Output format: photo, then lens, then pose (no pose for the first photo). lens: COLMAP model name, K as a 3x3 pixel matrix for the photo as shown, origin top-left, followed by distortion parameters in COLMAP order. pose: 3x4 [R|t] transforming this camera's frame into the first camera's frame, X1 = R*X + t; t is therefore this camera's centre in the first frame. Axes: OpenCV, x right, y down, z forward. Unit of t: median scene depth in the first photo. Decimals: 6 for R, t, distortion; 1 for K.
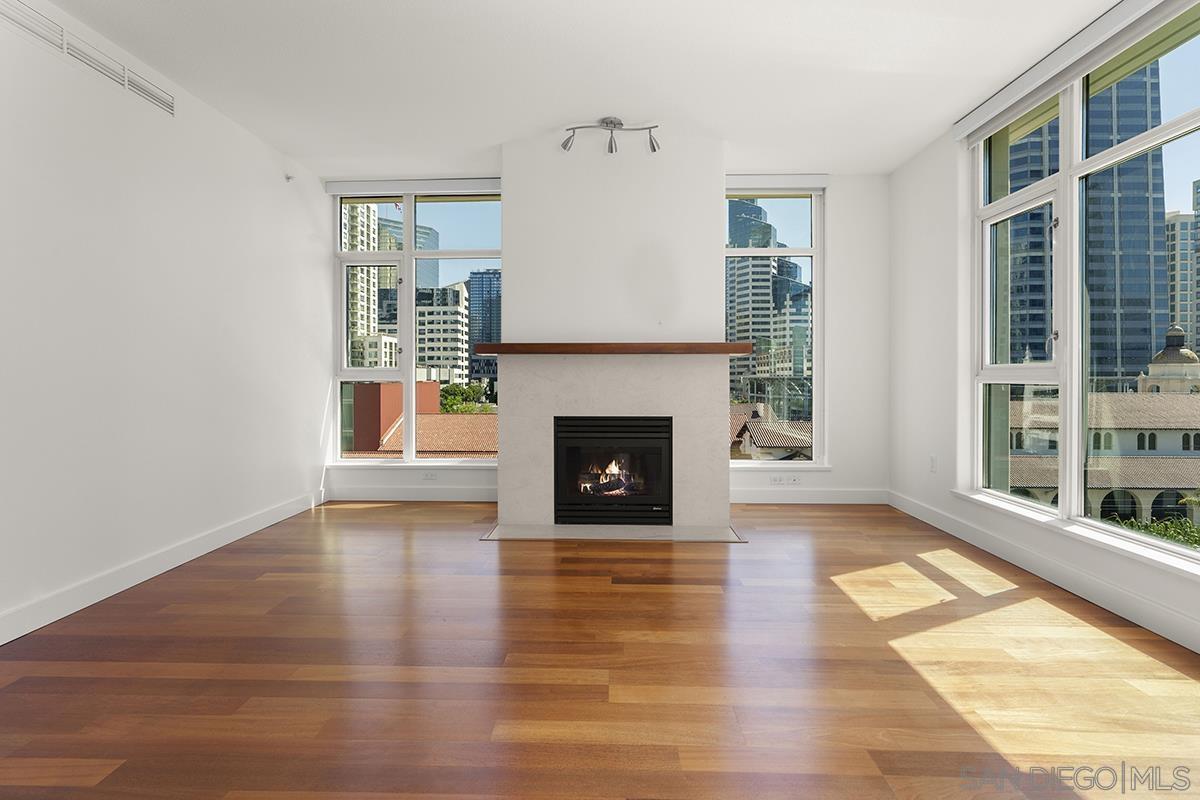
lens RADIAL K [[548.2, 0, 592.1], [0, 548.2, 379.0], [0, 0, 1]] dist [-0.011381, 0.004973]
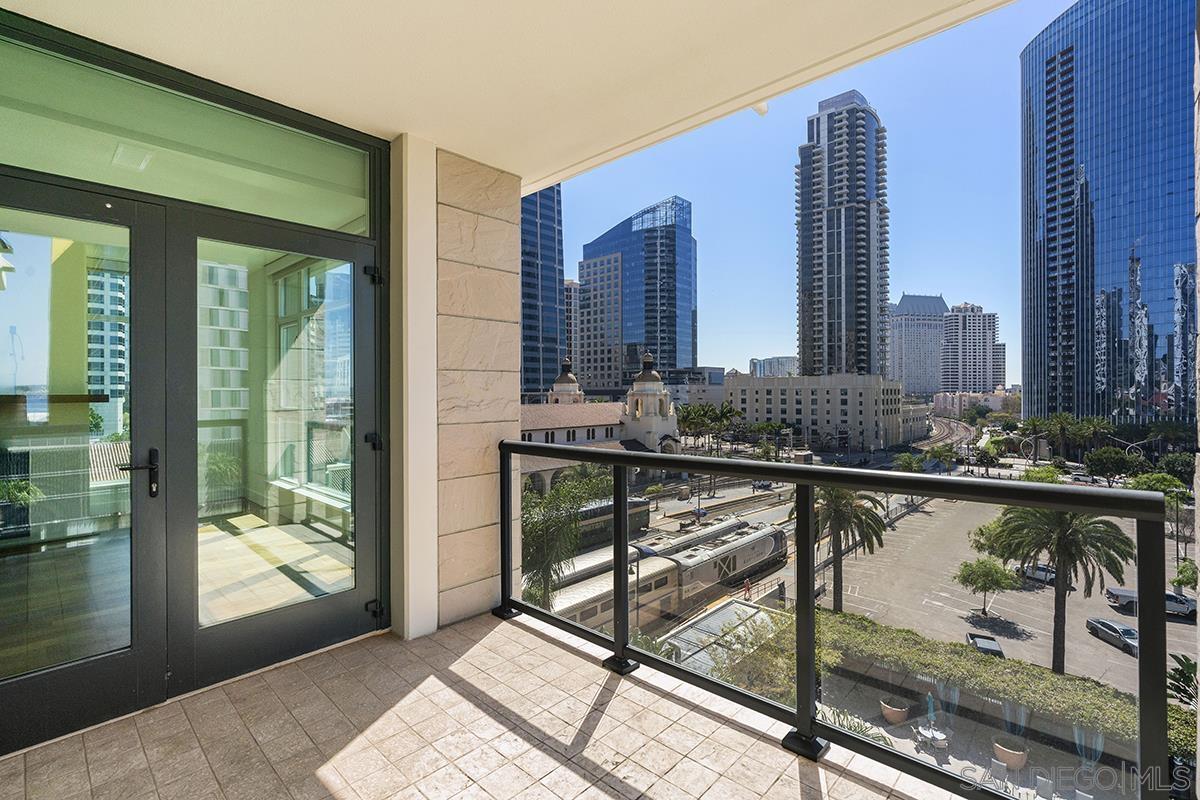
lens RADIAL K [[548.2, 0, 599.7], [0, 548.2, 389.6], [0, 0, 1]] dist [-0.011381, 0.004973]
pose [[0.654811, 0.000272, 0.755792, 0.067801], [0.006877, 0.999956, -0.006318, -0.050114], [-0.755761, 0.009335, 0.654781, -0.794017]]
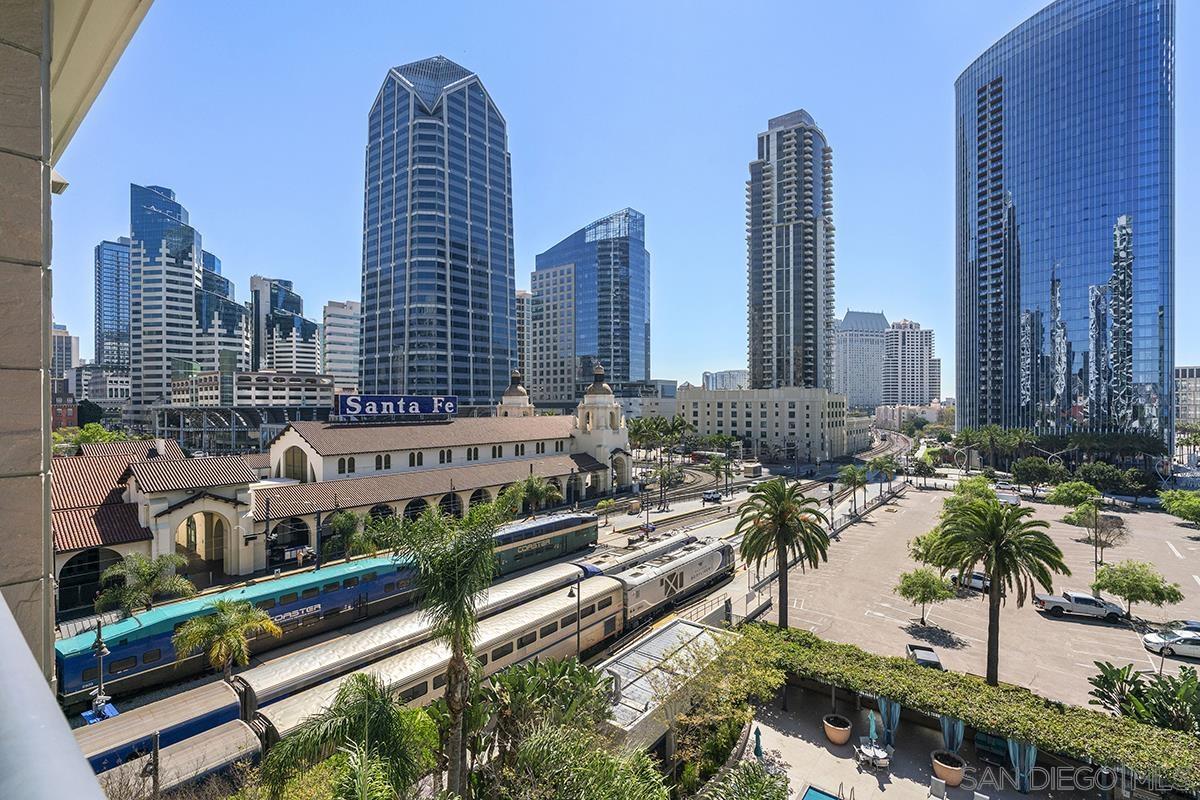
lens RADIAL K [[548.2, 0, 603.8], [0, 548.2, 404.2], [0, 0, 1]] dist [-0.011381, 0.004973]
pose [[0.586073, -0.002149, 0.810255, 0.541433], [0.006747, 0.999975, -0.002227, -0.058431], [-0.810230, 0.006772, 0.586073, -0.706360]]
